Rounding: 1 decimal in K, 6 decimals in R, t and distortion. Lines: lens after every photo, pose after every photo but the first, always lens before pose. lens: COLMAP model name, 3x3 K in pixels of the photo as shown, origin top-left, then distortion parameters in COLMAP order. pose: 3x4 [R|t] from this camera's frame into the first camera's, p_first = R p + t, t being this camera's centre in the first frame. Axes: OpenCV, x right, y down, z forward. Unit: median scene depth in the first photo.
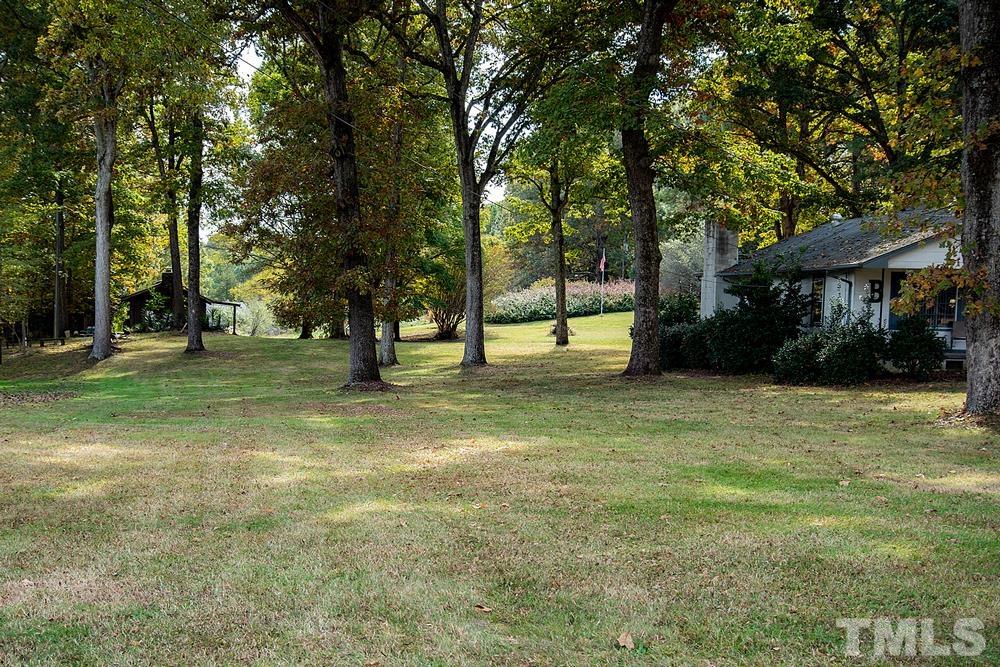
lens RADIAL K [[1183.7, 0, 499.9], [0, 1183.7, 334.3], [0, 0, 1]] dist [0.009427, 0.000000]
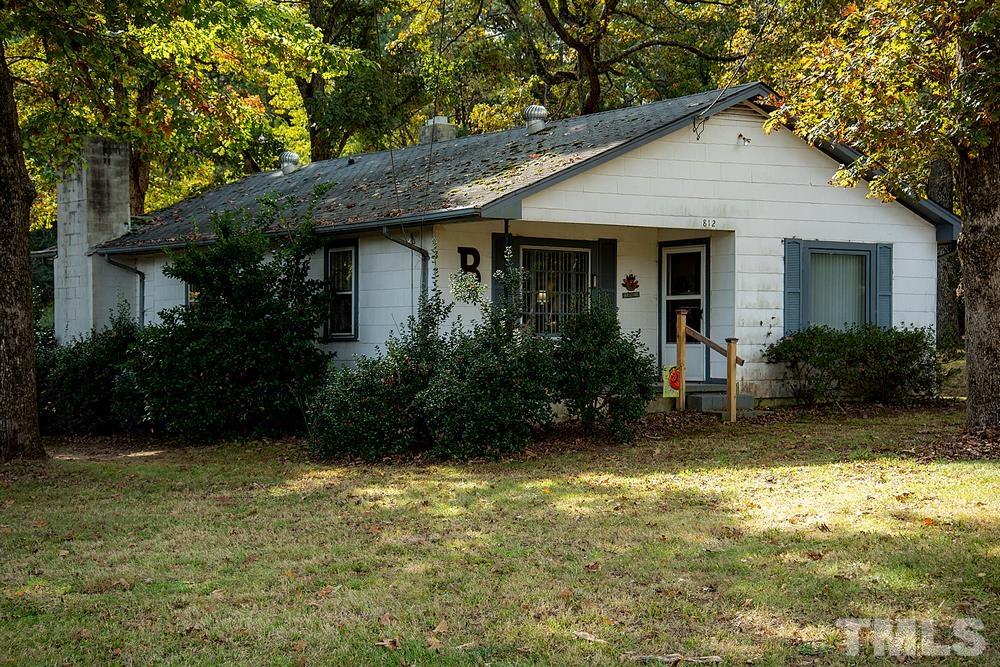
lens RADIAL K [[1582.9, 0, 500.0], [0, 1582.9, 335.2], [0, 0, 1]] dist [0.190782, 0.000000]
pose [[0.868637, -0.018965, 0.495086, -0.013786], [0.030834, 0.999399, -0.015814, 0.003660], [-0.494488, 0.029002, 0.868700, 0.387850]]
